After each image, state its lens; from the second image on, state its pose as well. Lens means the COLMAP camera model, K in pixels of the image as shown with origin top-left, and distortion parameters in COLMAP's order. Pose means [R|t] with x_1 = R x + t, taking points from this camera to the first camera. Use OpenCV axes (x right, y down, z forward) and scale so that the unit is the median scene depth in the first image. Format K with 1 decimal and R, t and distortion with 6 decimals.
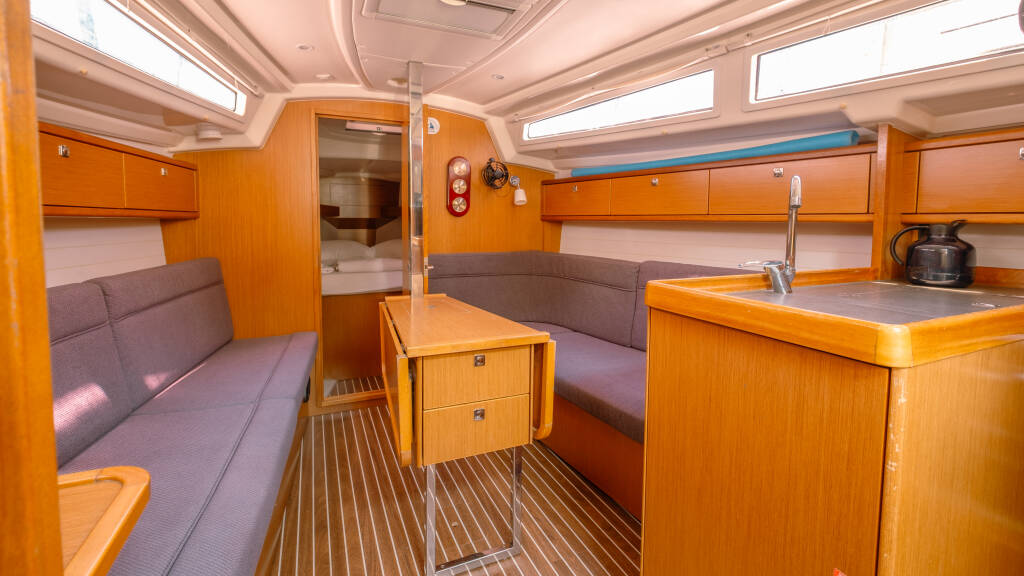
lens RADIAL K [[442.5, 0, 516.5], [0, 442.5, 246.5], [0, 0, 1]] dist [-0.002255, -0.000239]
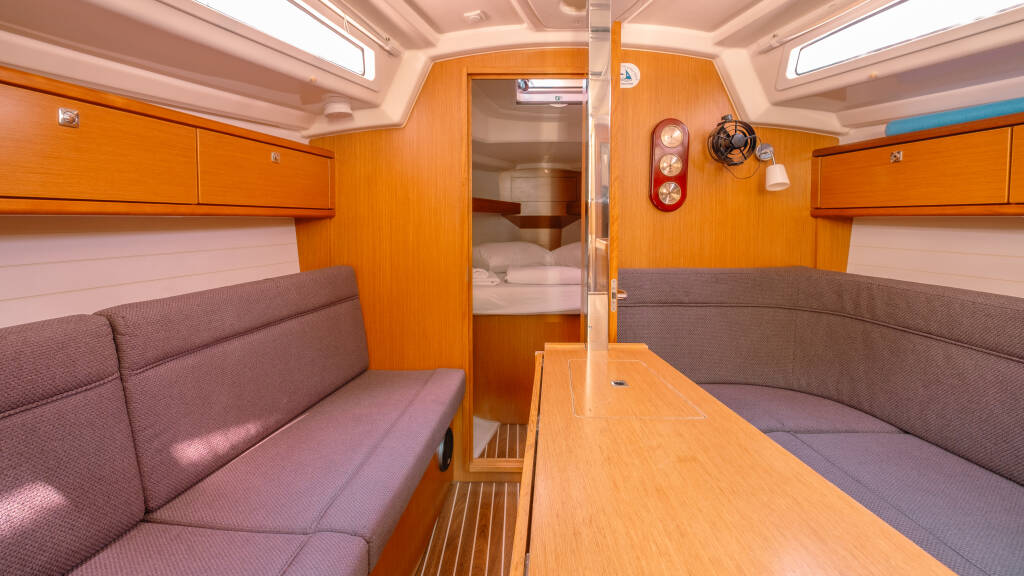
lens RADIAL K [[423.9, 0, 516.6], [0, 423.9, 240.1], [0, 0, 1]] dist [-0.002128, -0.000233]
pose [[0.902238, 0.014486, -0.430996, -0.064059], [-0.018183, 0.999825, -0.004459, -0.019343], [0.430856, 0.011860, 0.902343, 0.352315]]
